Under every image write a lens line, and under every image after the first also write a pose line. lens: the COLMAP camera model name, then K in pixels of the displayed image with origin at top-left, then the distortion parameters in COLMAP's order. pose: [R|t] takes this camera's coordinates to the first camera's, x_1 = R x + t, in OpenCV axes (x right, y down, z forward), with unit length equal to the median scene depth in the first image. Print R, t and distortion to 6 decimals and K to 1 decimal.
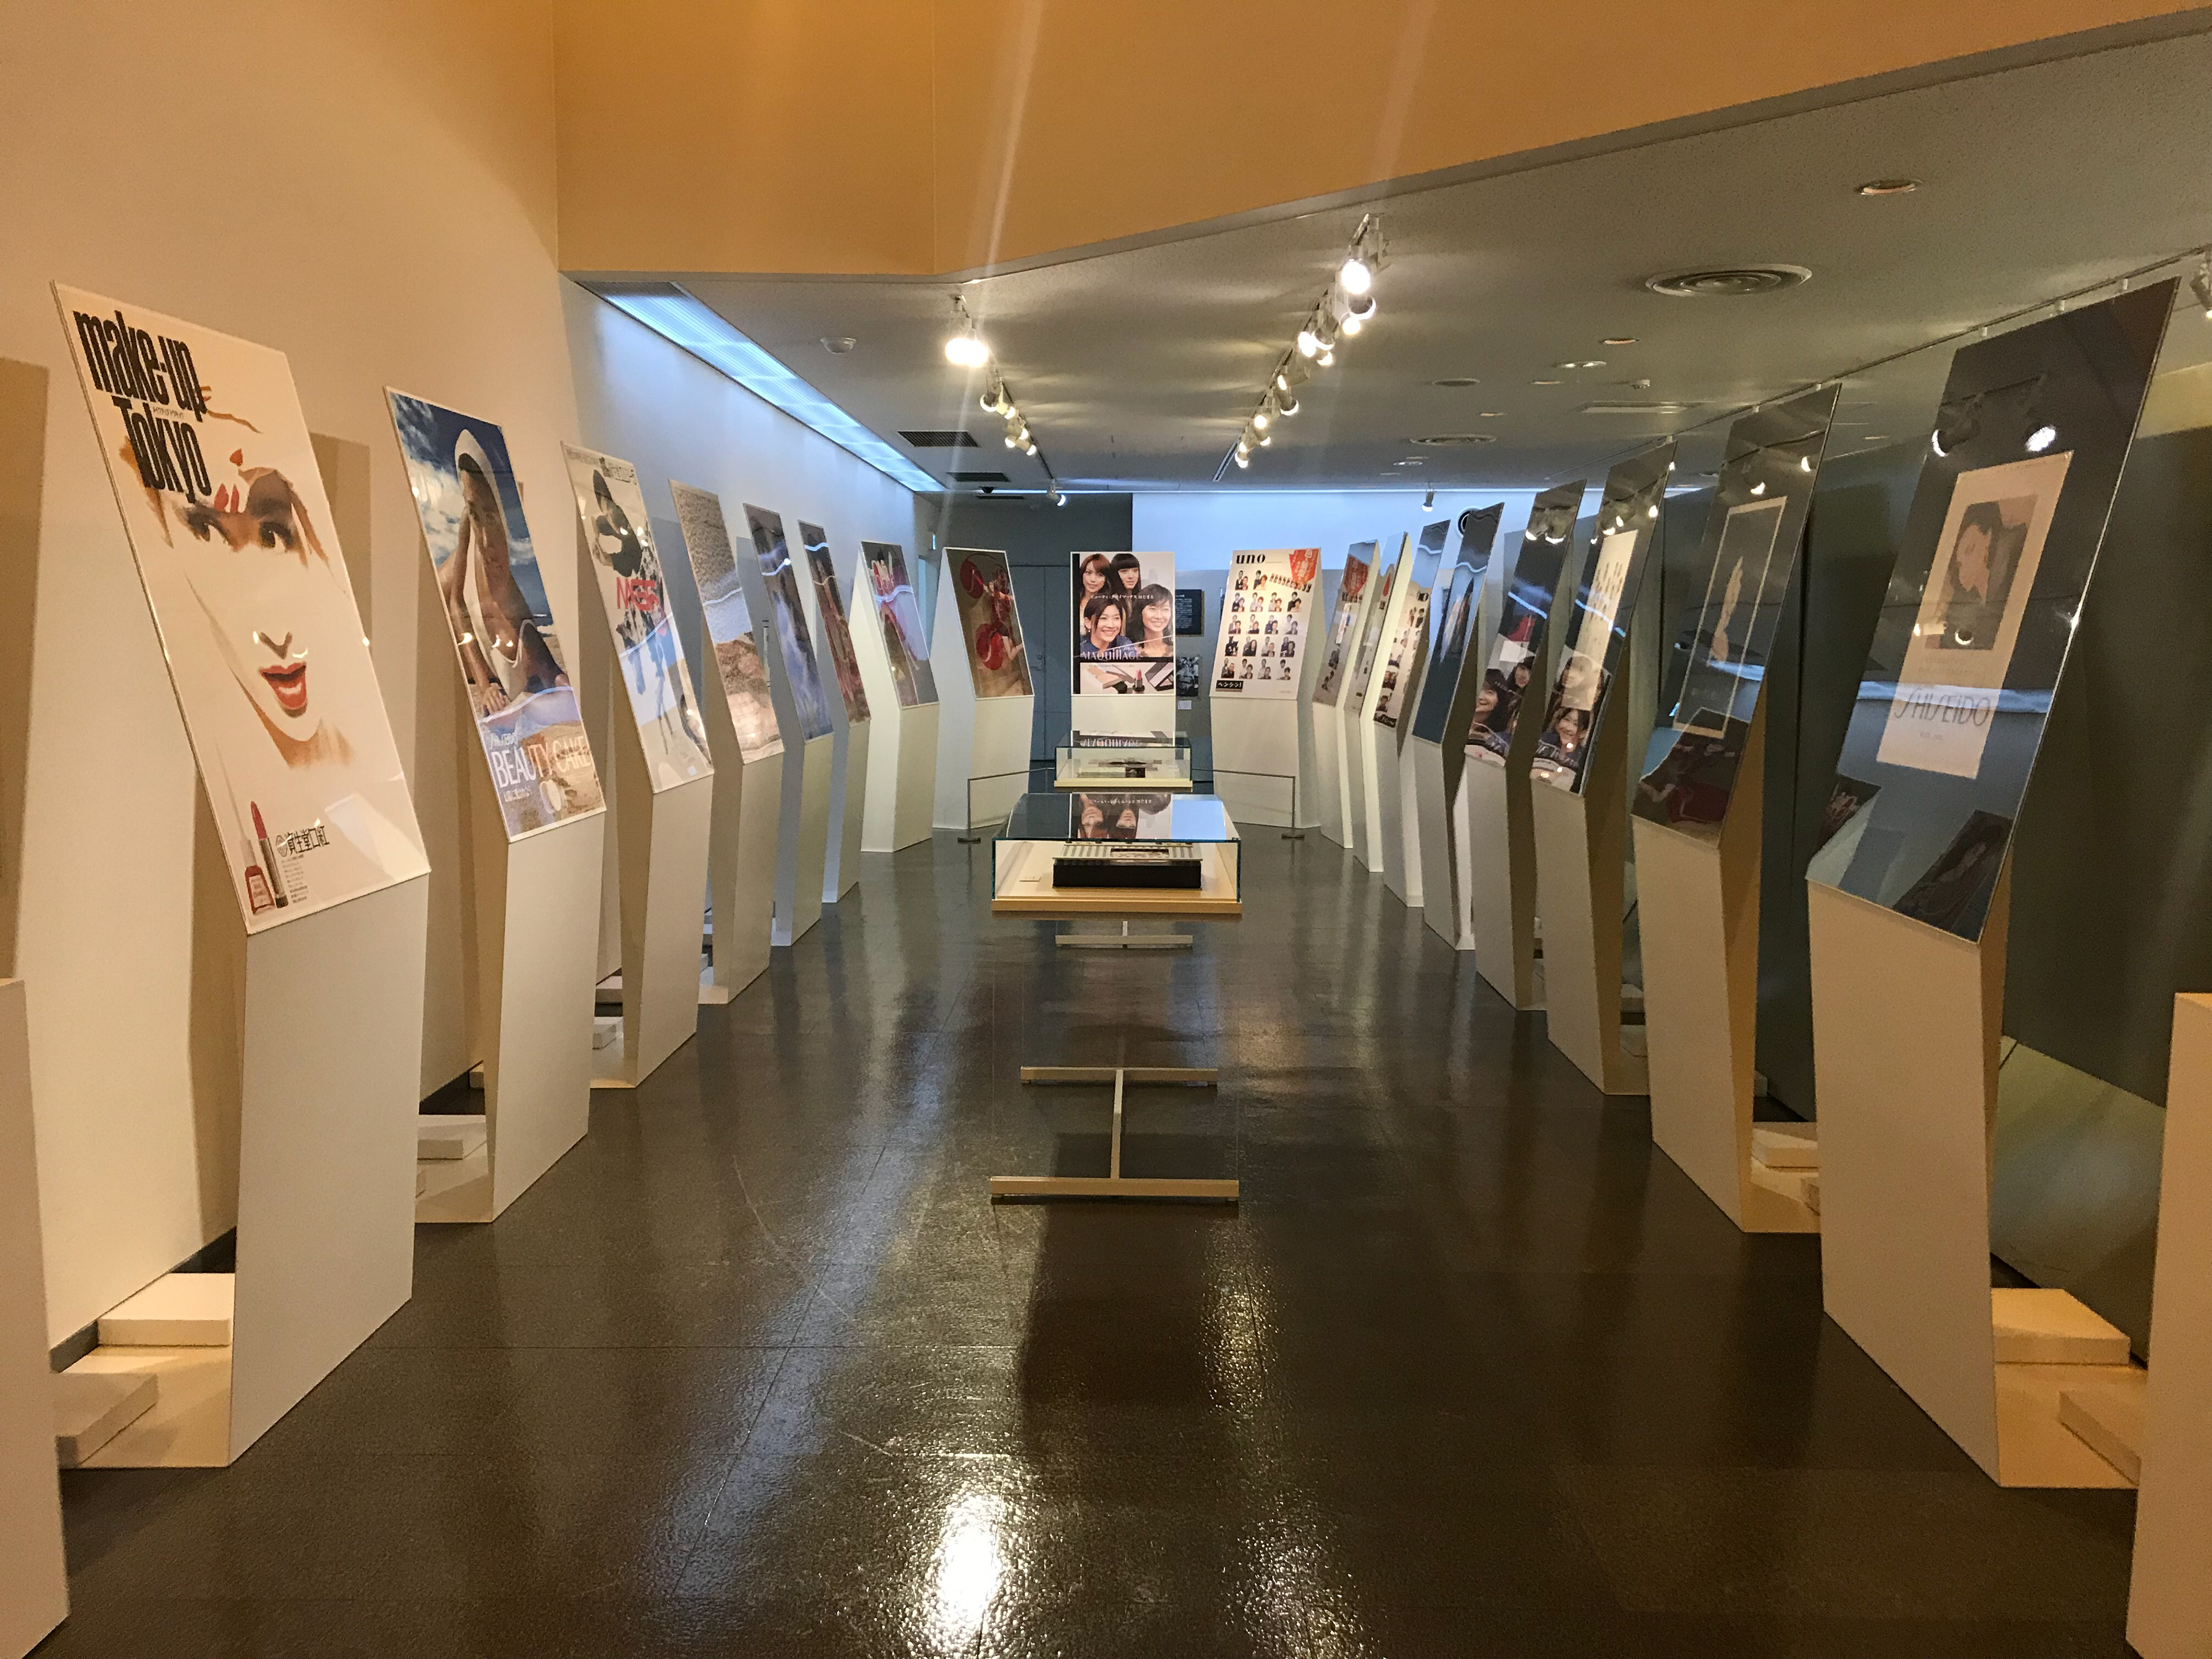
lens RADIAL K [[1793.3, 0, 1106.0], [0, 1793.3, 829.5], [0, 0, 1]] dist [0.001272, -0.001929]
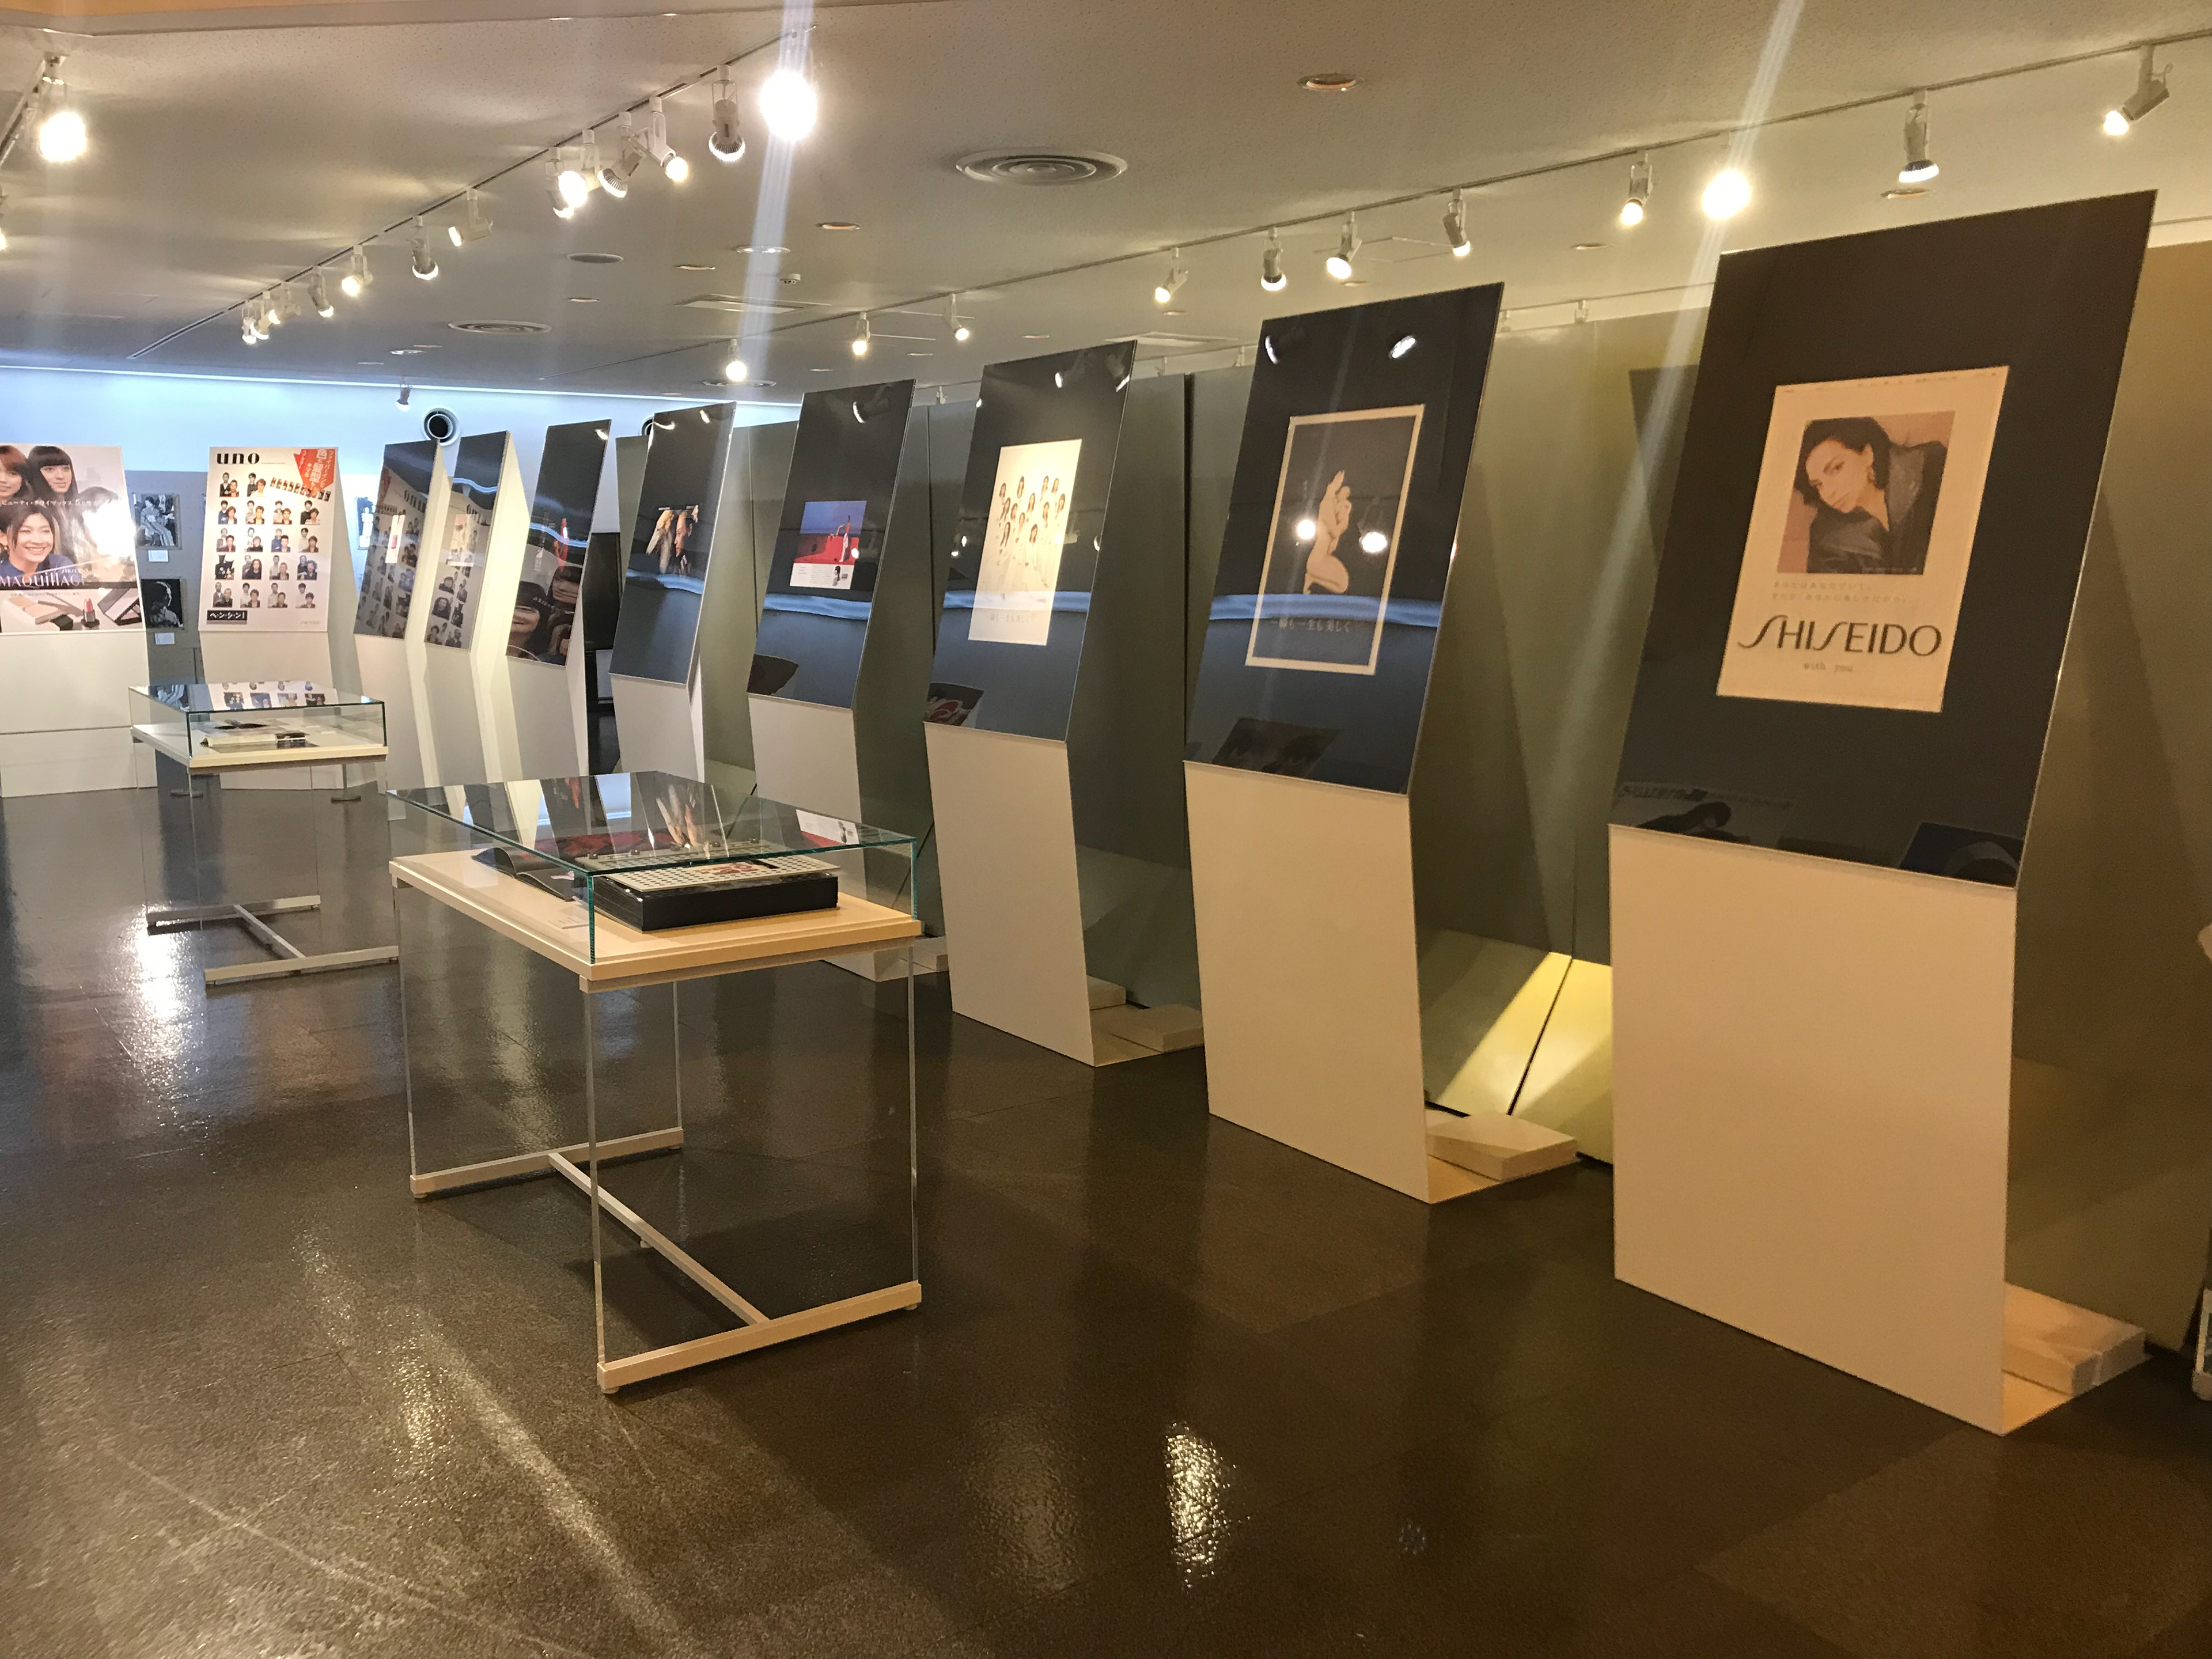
lens RADIAL K [[1818.4, 0, 1104.2], [0, 1818.4, 787.0], [0, 0, 1]] dist [0.041950, -0.004825]
pose [[0.810564, -0.081650, 0.579930, -0.096049], [0.068701, 0.996653, 0.044298, -0.013832], [-0.581606, 0.003936, 0.813461, 0.105121]]
